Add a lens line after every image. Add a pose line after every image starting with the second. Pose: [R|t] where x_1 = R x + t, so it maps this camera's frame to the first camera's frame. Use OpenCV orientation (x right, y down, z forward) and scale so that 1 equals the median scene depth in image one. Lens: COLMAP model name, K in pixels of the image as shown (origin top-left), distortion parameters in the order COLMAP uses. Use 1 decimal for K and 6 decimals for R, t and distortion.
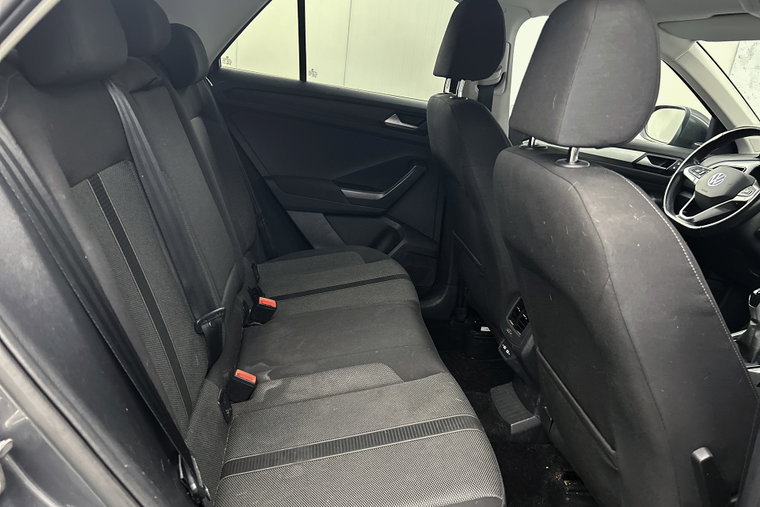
lens RADIAL K [[575.3, 0, 373.7], [0, 575.3, 252.4], [0, 0, 1]] dist [0.054682, -0.060697]
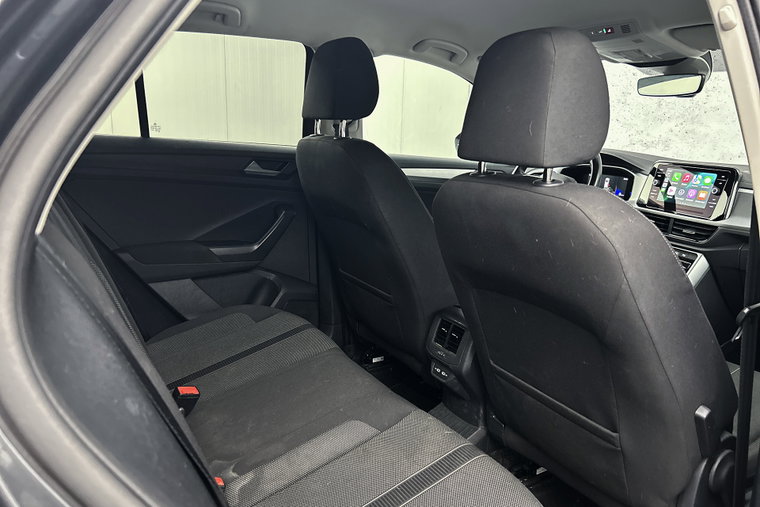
lens RADIAL K [[575.3, 0, 379.8], [0, 575.3, 253.0], [0, 0, 1]] dist [0.054682, -0.060697]
pose [[0.905050, -0.178475, 0.386045, -0.232969], [0.202740, 0.978969, -0.022713, -0.038449], [-0.373873, 0.098824, 0.922200, 0.078384]]
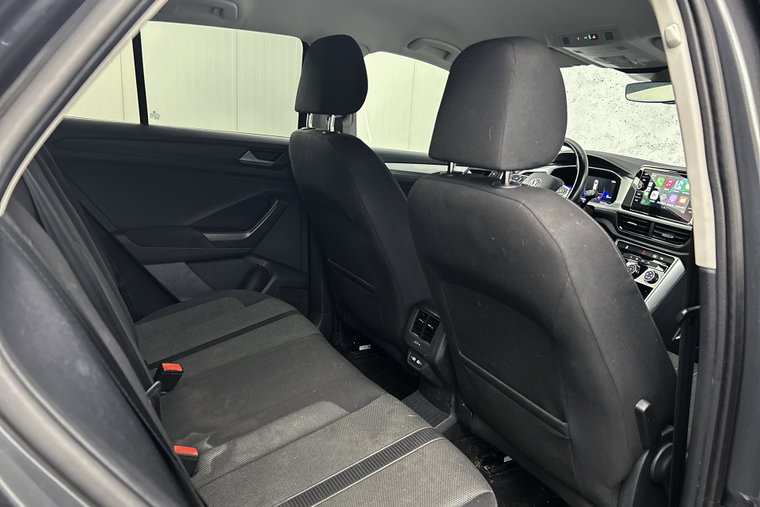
lens RADIAL K [[575.3, 0, 380.6], [0, 575.3, 257.7], [0, 0, 1]] dist [0.054682, -0.060697]
pose [[0.917885, -0.150899, 0.367037, -0.200745], [0.163683, 0.986506, -0.003757, -0.027996], [-0.361517, 0.063526, 0.930199, 0.017911]]
